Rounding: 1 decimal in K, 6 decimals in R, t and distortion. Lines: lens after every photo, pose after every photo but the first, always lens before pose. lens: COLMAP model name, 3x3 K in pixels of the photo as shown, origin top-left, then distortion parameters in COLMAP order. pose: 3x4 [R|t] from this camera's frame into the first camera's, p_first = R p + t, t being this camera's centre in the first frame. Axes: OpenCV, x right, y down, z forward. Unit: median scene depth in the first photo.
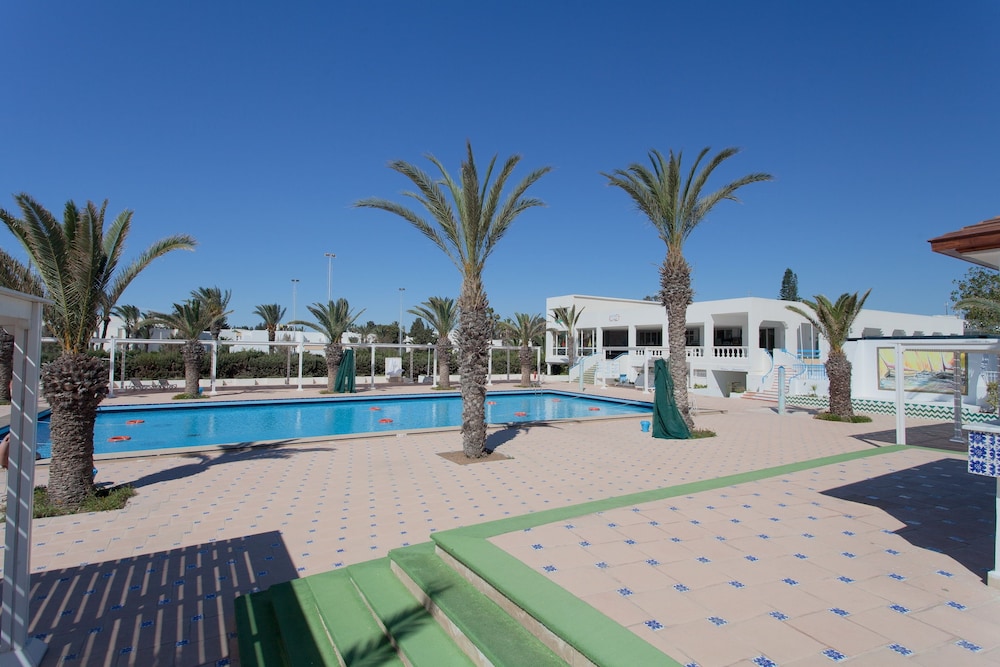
lens RADIAL K [[438.0, 0, 500.0], [0, 438.0, 333.5], [0, 0, 1]] dist [0.105082, -0.033678]
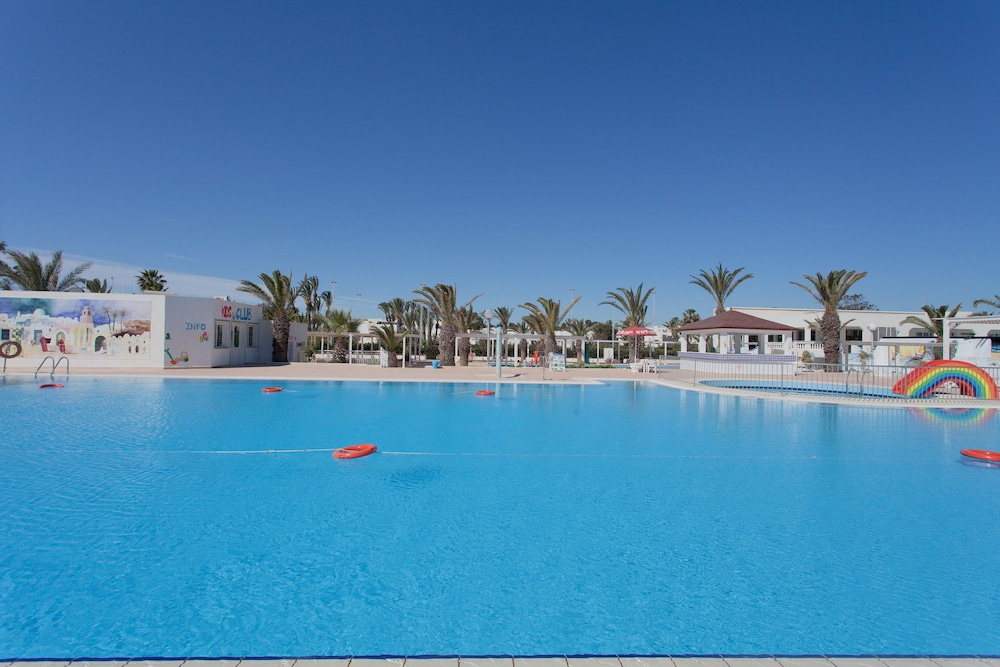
lens RADIAL K [[438.0, 0, 500.0], [0, 438.0, 333.5], [0, 0, 1]] dist [0.105082, -0.033678]
pose [[0.888641, -0.006785, -0.458553, 0.170783], [0.012172, 0.999887, 0.008792, -0.023516], [0.458442, -0.013394, 0.888624, -0.722687]]
